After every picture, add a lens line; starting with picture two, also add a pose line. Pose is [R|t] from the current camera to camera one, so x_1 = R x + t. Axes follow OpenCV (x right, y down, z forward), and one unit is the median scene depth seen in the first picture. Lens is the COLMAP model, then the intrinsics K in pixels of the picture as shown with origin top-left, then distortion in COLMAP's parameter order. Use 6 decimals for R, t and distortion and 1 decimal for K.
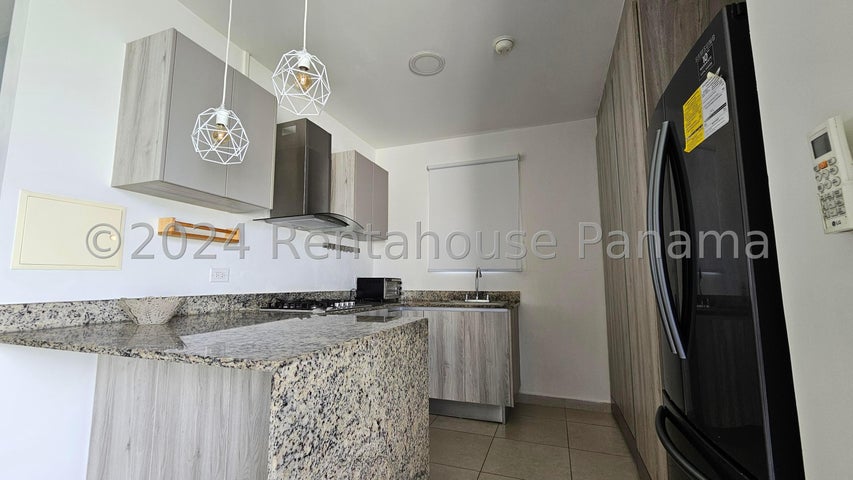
lens RADIAL K [[347.6, 0, 426.5], [0, 347.6, 240.0], [0, 0, 1]] dist [-0.002558, -0.000293]
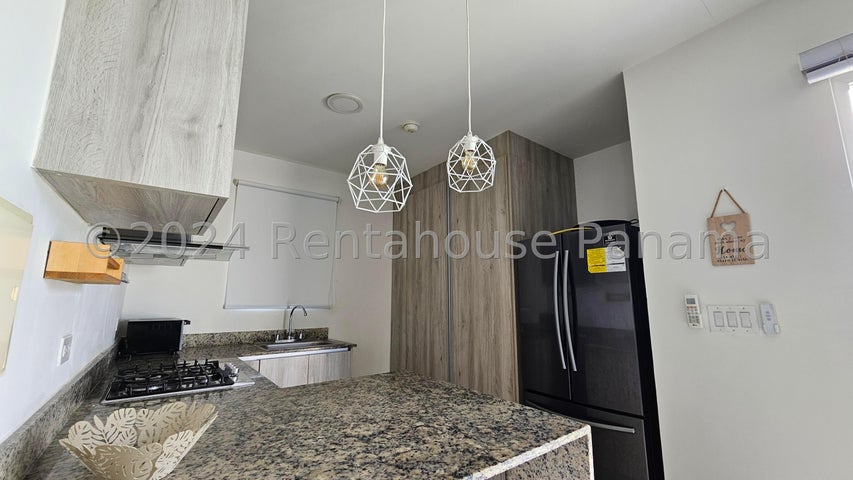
lens RADIAL K [[347.6, 0, 426.5], [0, 347.6, 240.0], [0, 0, 1]] dist [-0.002558, -0.000293]
pose [[0.549812, 0.143994, 0.822783, -0.496276], [-0.103648, 0.989177, -0.103853, -0.036690], [-0.828833, -0.028180, 0.558786, 0.193092]]
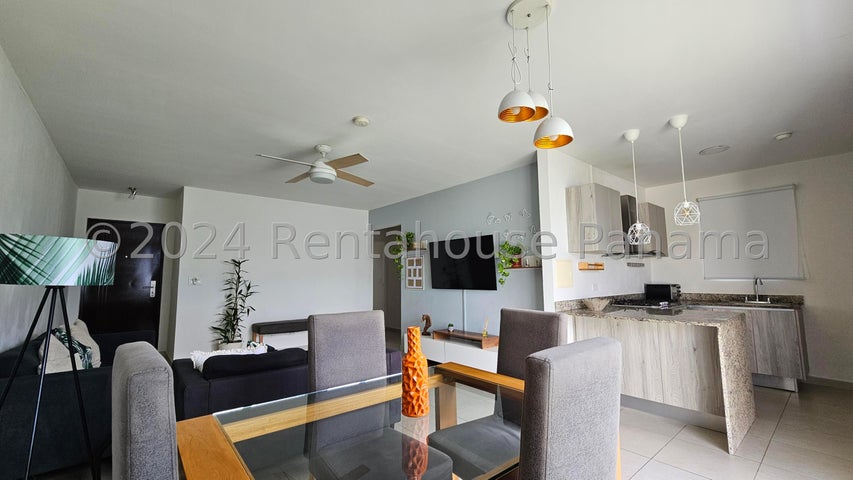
lens RADIAL K [[347.6, 0, 426.5], [0, 347.6, 240.0], [0, 0, 1]] dist [-0.002558, -0.000293]
pose [[0.864409, -0.060551, -0.499129, -0.285828], [0.069897, 0.997554, 0.000033, -0.155722], [0.497906, -0.034916, 0.866528, -0.794201]]
